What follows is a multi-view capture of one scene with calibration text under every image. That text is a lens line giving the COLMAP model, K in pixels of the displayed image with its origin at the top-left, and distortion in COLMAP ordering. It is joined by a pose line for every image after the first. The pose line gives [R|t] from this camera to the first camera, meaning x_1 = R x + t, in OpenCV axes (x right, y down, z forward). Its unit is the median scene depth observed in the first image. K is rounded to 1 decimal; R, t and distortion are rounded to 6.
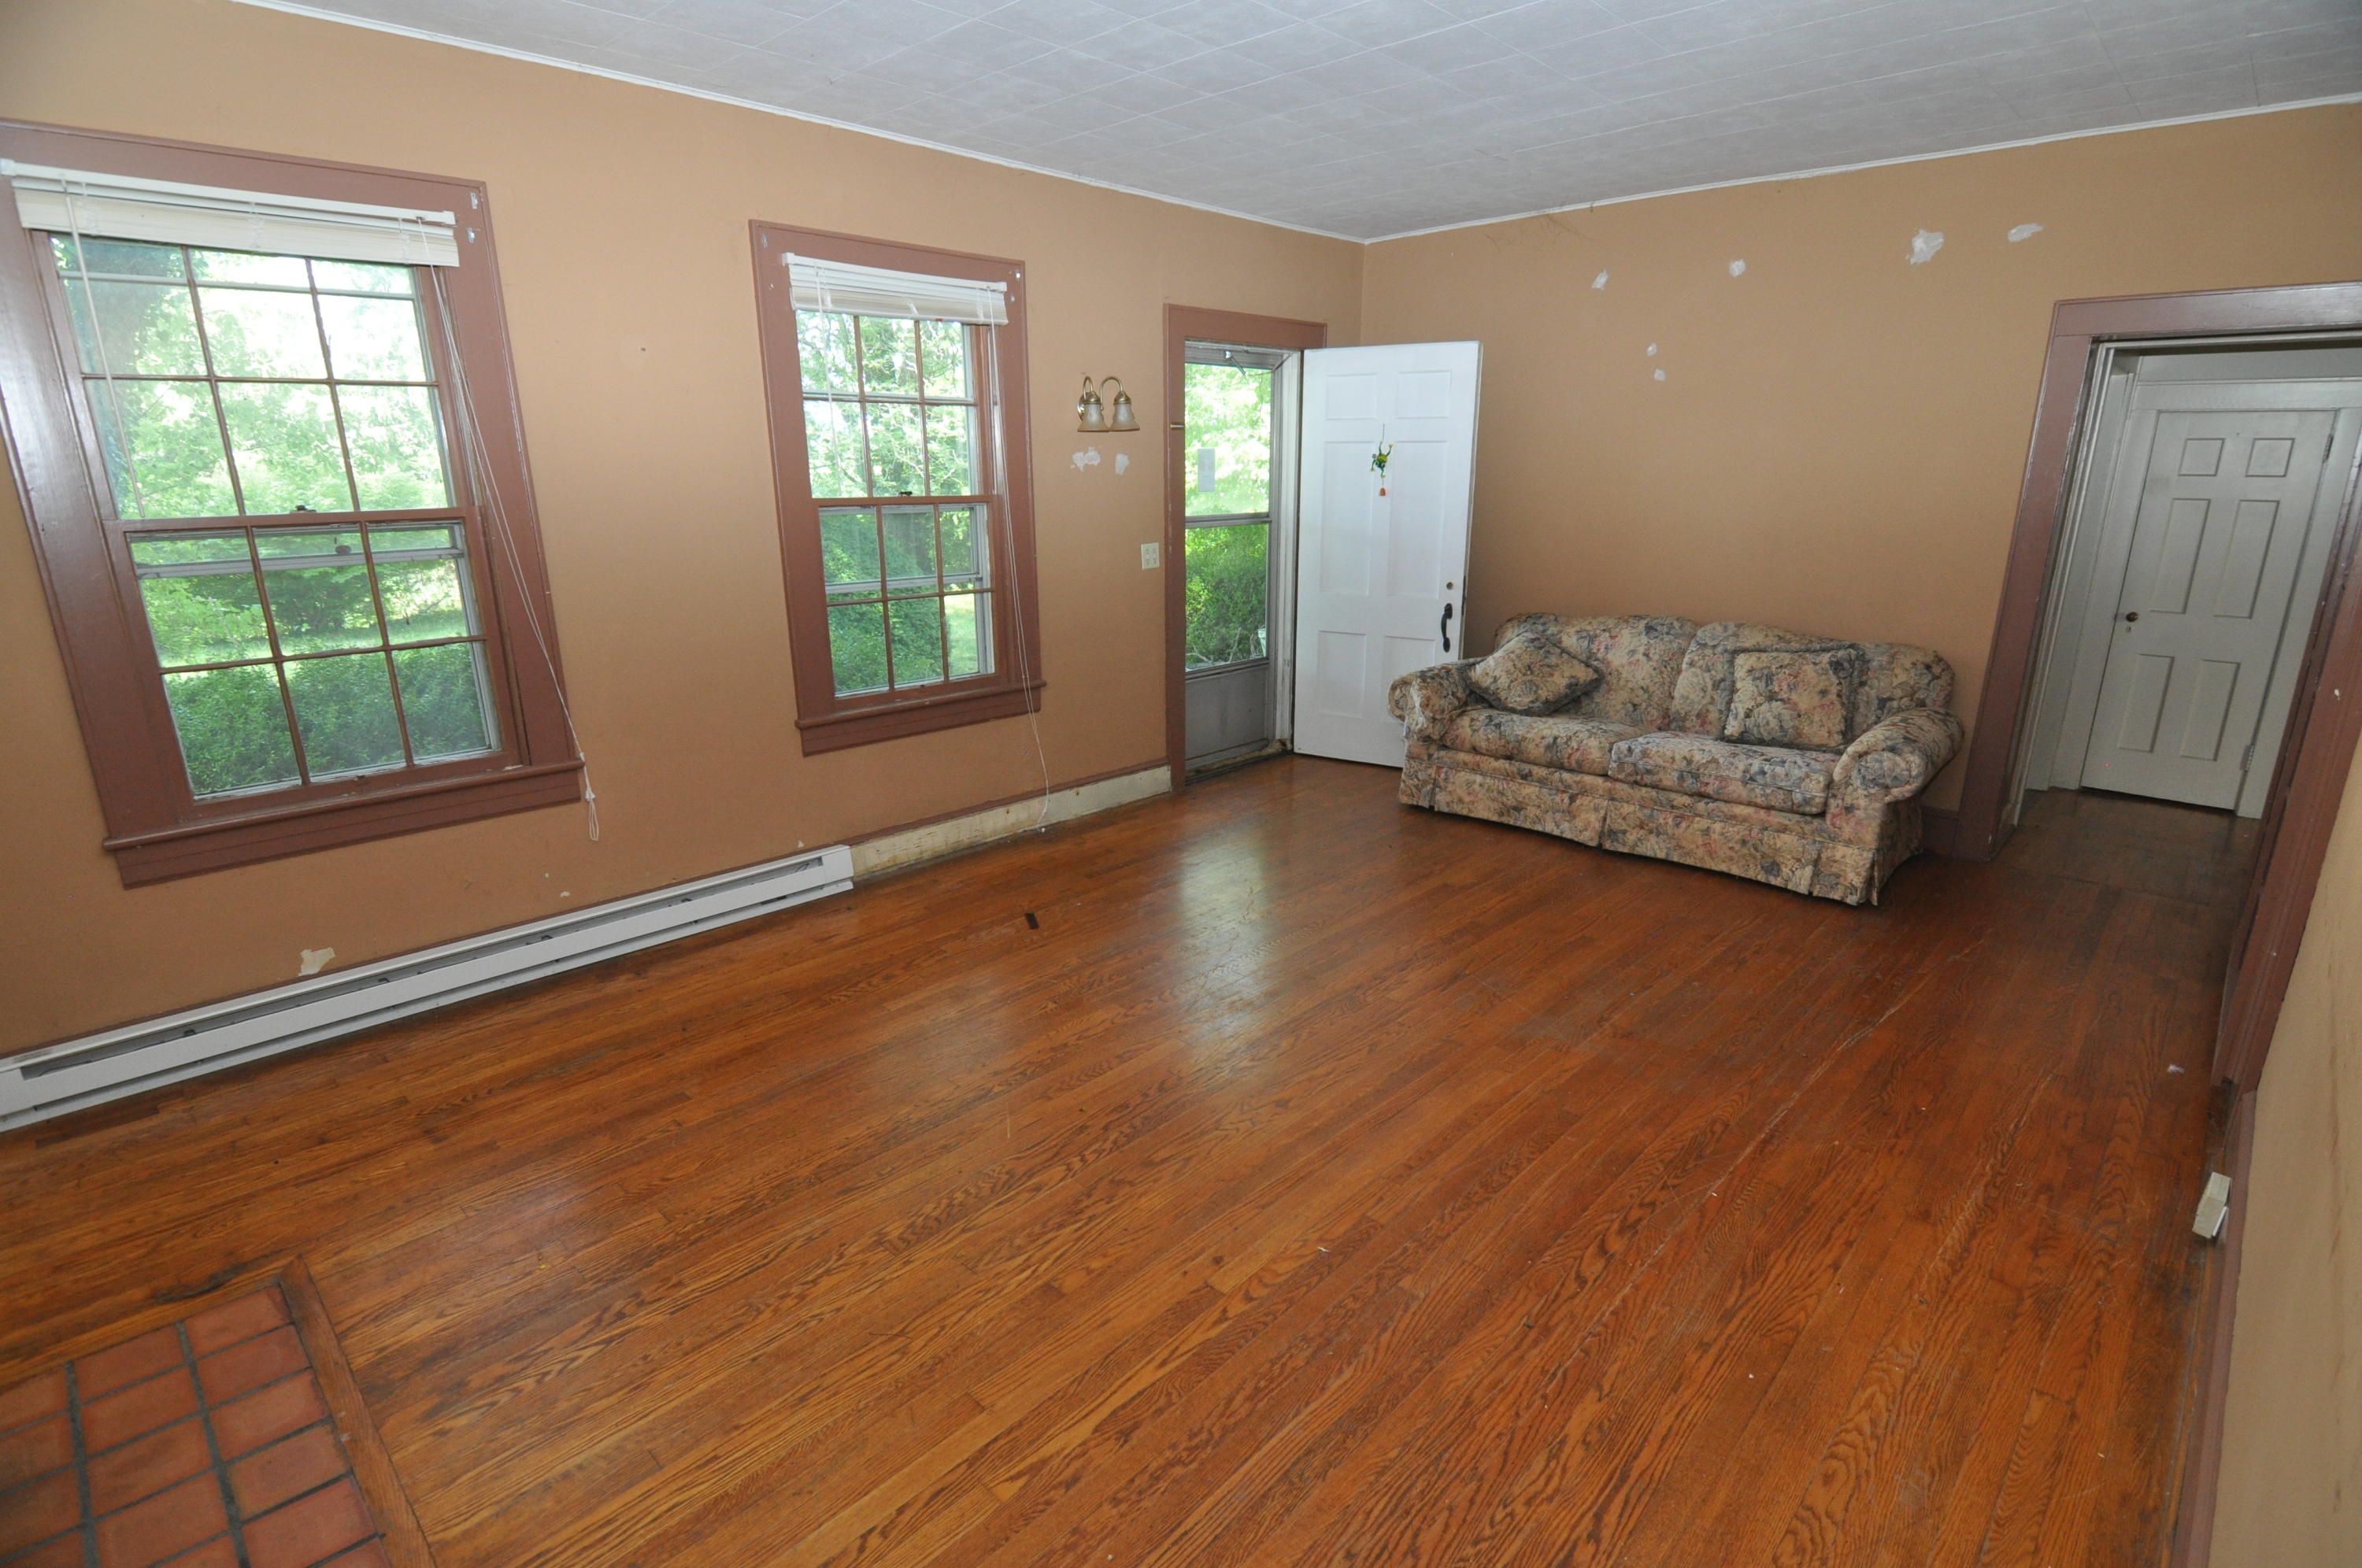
lens RADIAL K [[1135.0, 0, 1193.1], [0, 1135.0, 796.4], [0, 0, 1]] dist [-0.001032, -0.021999]
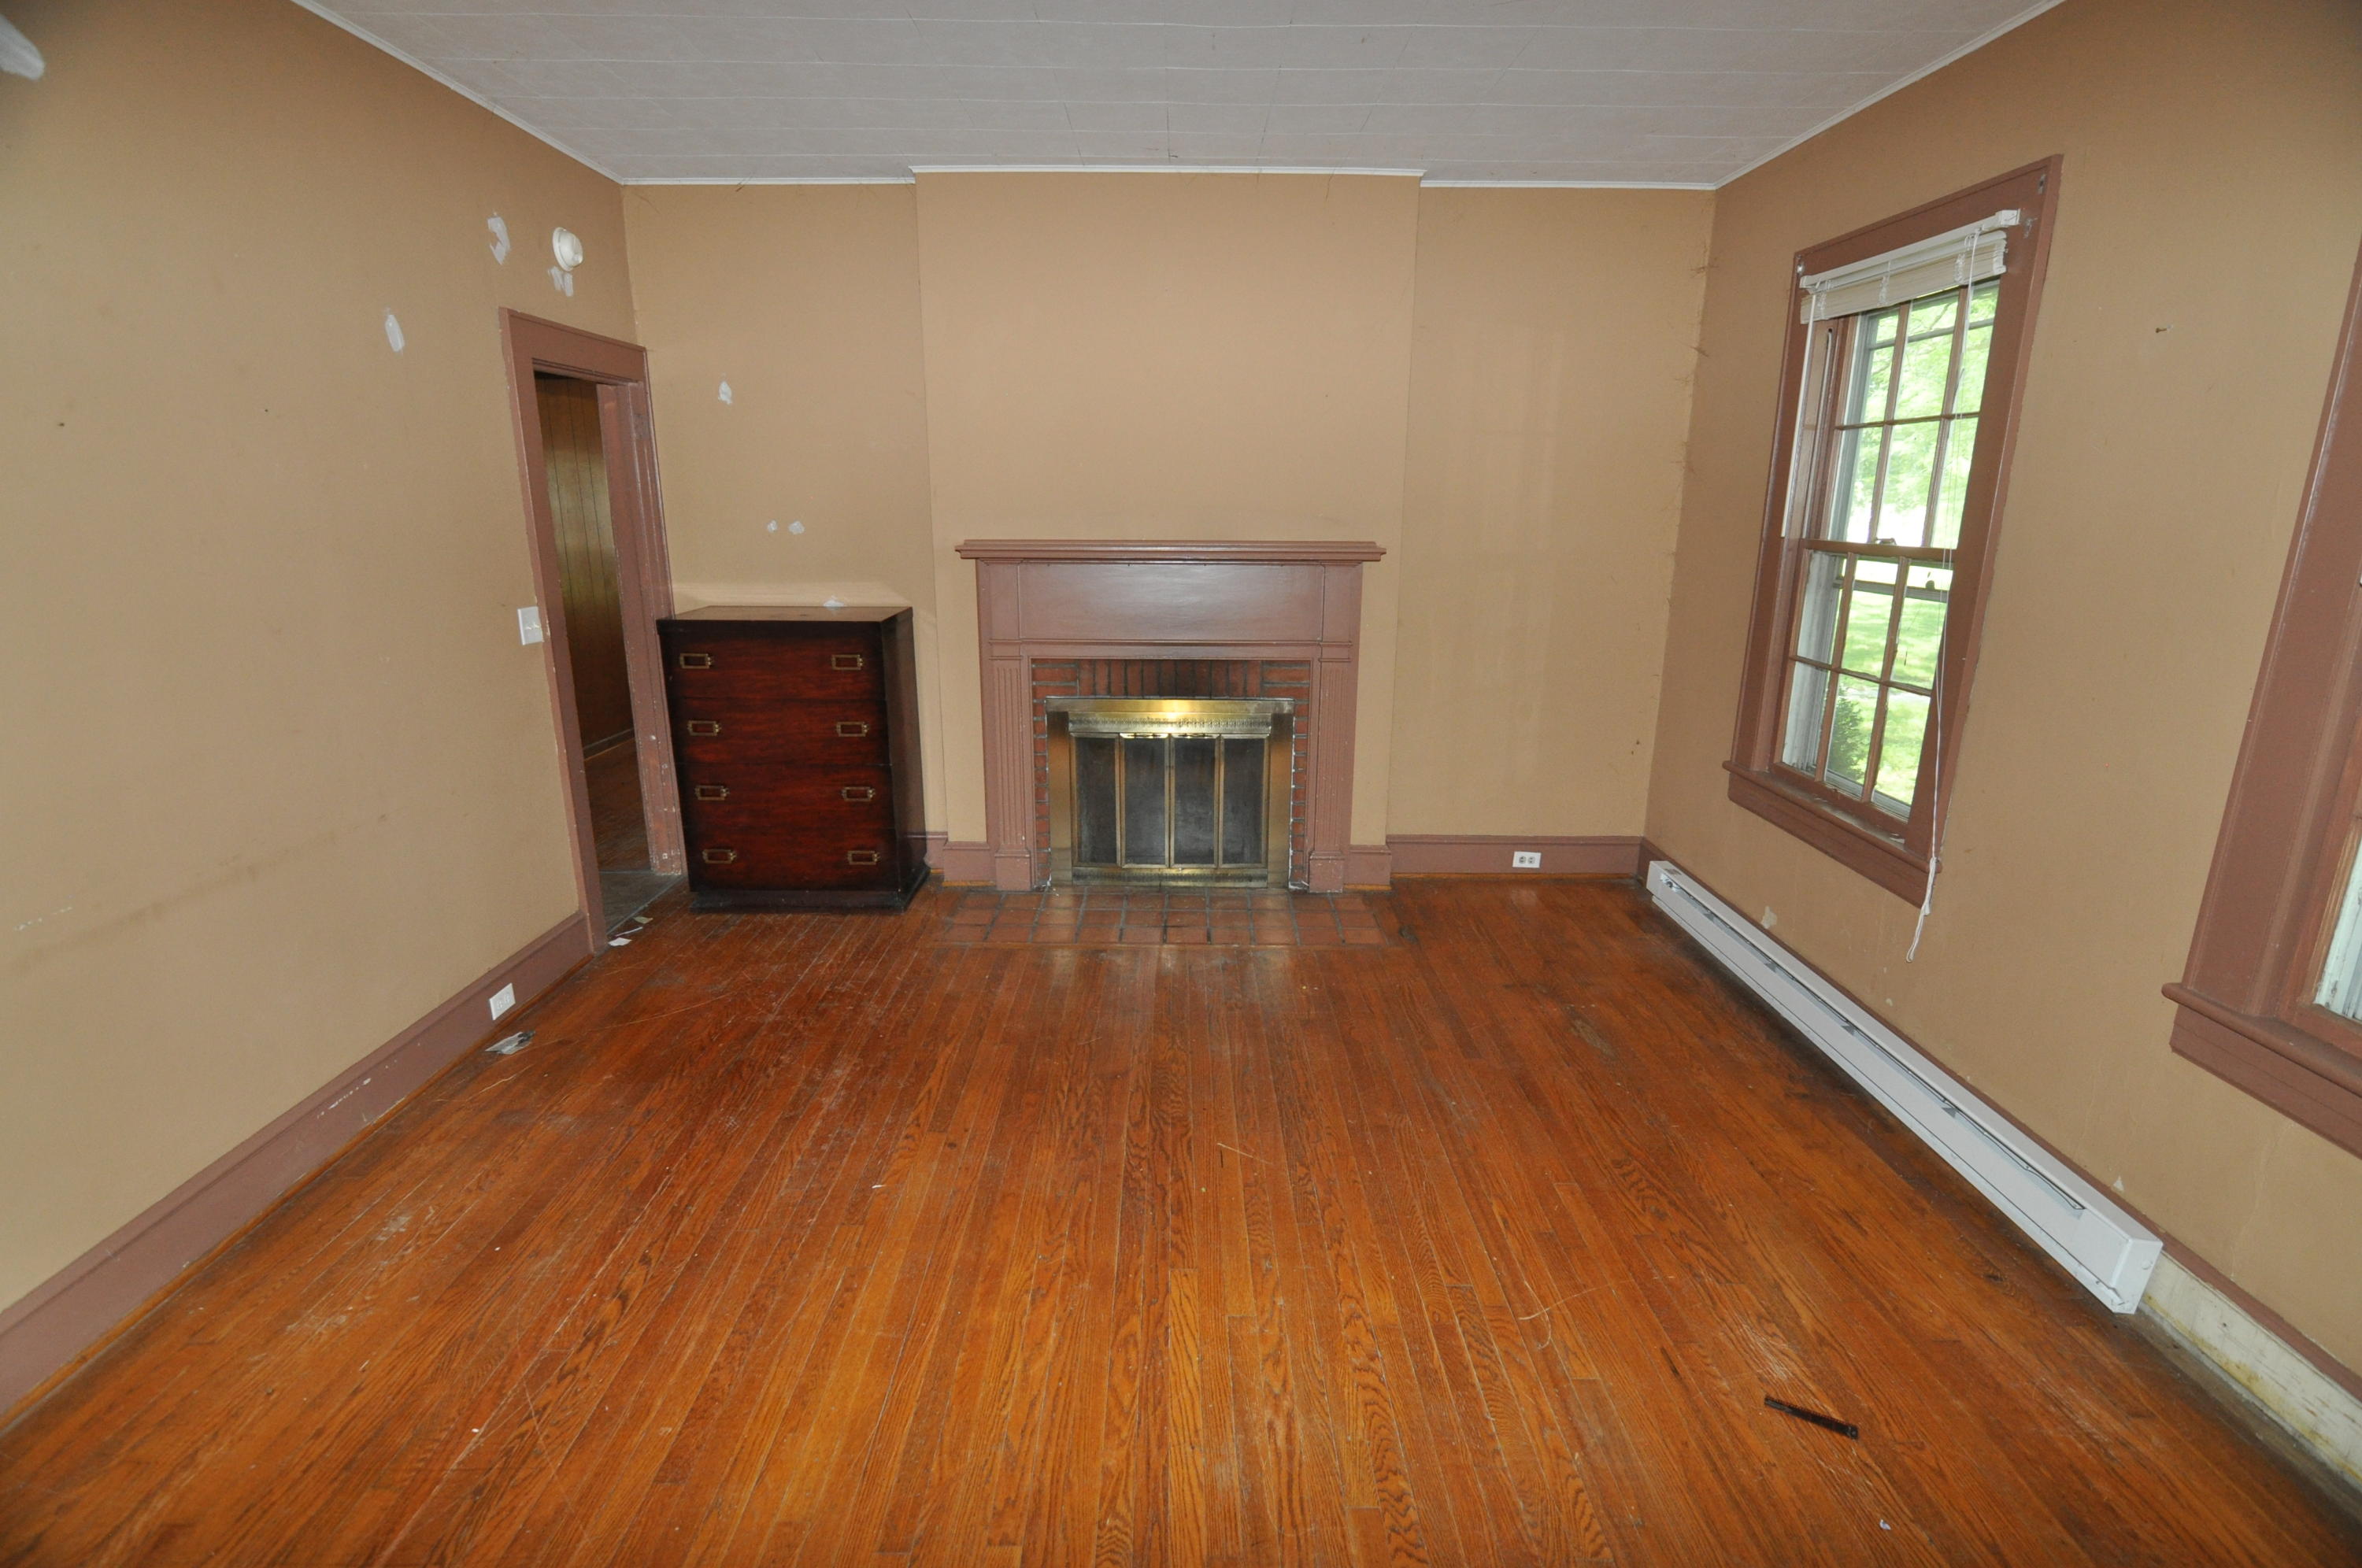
lens RADIAL K [[1135.0, 0, 1193.1], [0, 1135.0, 796.4], [0, 0, 1]] dist [-0.001032, -0.021999]
pose [[-0.713364, 0.180792, -0.677072, 0.445412], [-0.203680, 0.870955, 0.447160, -0.388052], [0.670542, 0.456894, -0.584484, 1.278623]]
